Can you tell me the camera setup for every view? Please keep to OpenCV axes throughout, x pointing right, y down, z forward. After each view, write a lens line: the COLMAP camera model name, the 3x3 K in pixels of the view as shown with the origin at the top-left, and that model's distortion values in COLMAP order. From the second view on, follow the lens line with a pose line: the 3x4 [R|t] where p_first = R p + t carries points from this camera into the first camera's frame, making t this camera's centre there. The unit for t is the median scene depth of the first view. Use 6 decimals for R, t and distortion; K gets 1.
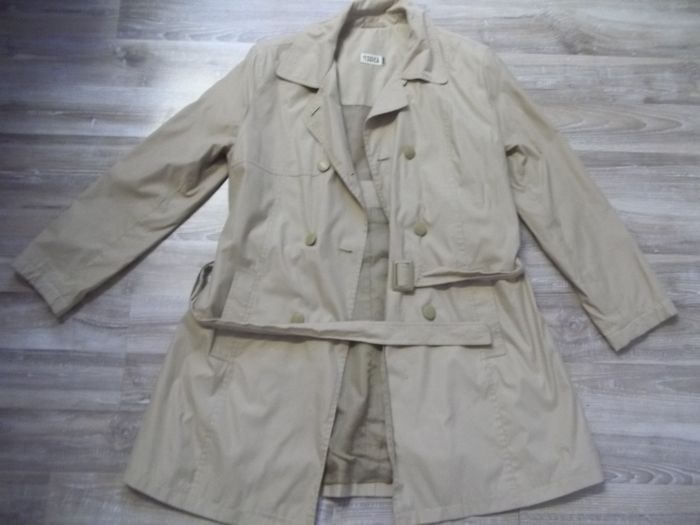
lens RADIAL K [[655.1, 0, 350.0], [0, 655.1, 262.5], [0, 0, 1]] dist [-0.006158, 0.005805]
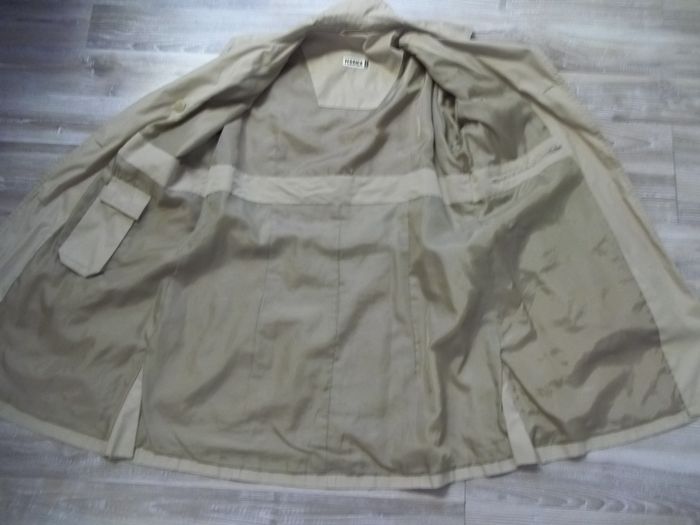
lens RADIAL K [[652.7, 0, 349.2], [0, 652.7, 258.5], [0, 0, 1]] dist [-0.003043, 0.000524]
pose [[0.999133, 0.024794, -0.033436, 0.092620], [-0.025014, 0.999668, -0.006199, -0.020960], [0.033272, 0.007030, 0.999422, 0.006606]]
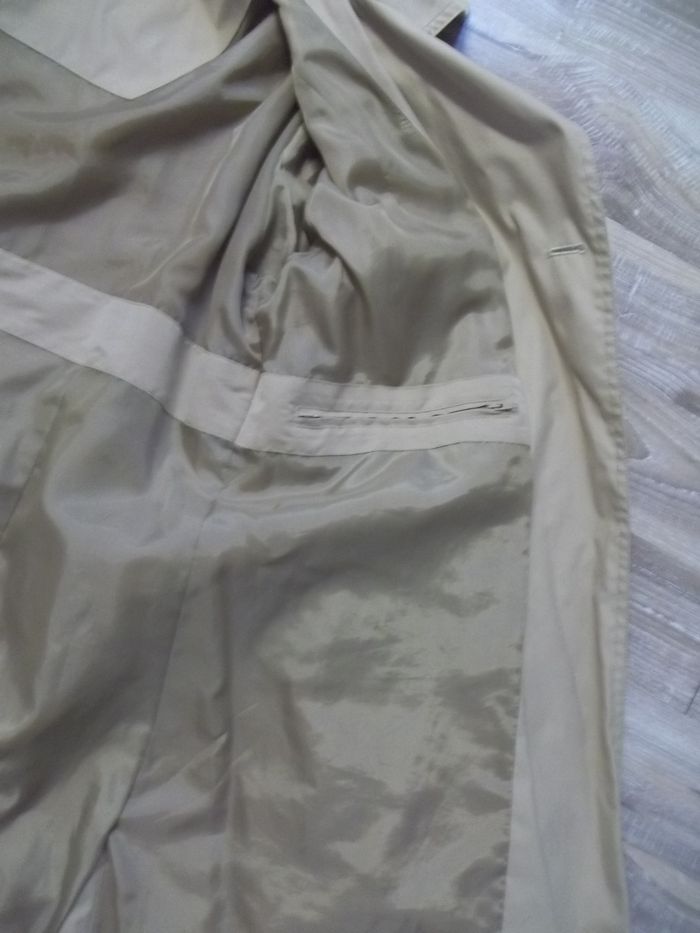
lens RADIAL K [[873.2, 0, 350.0], [0, 873.2, 466.5], [0, 0, 1]] dist [-0.006158, 0.005805]
pose [[0.890975, 0.453687, 0.018199, 0.293044], [-0.451146, 0.880035, 0.148341, -0.203585], [0.051285, -0.140378, 0.988769, 0.485778]]
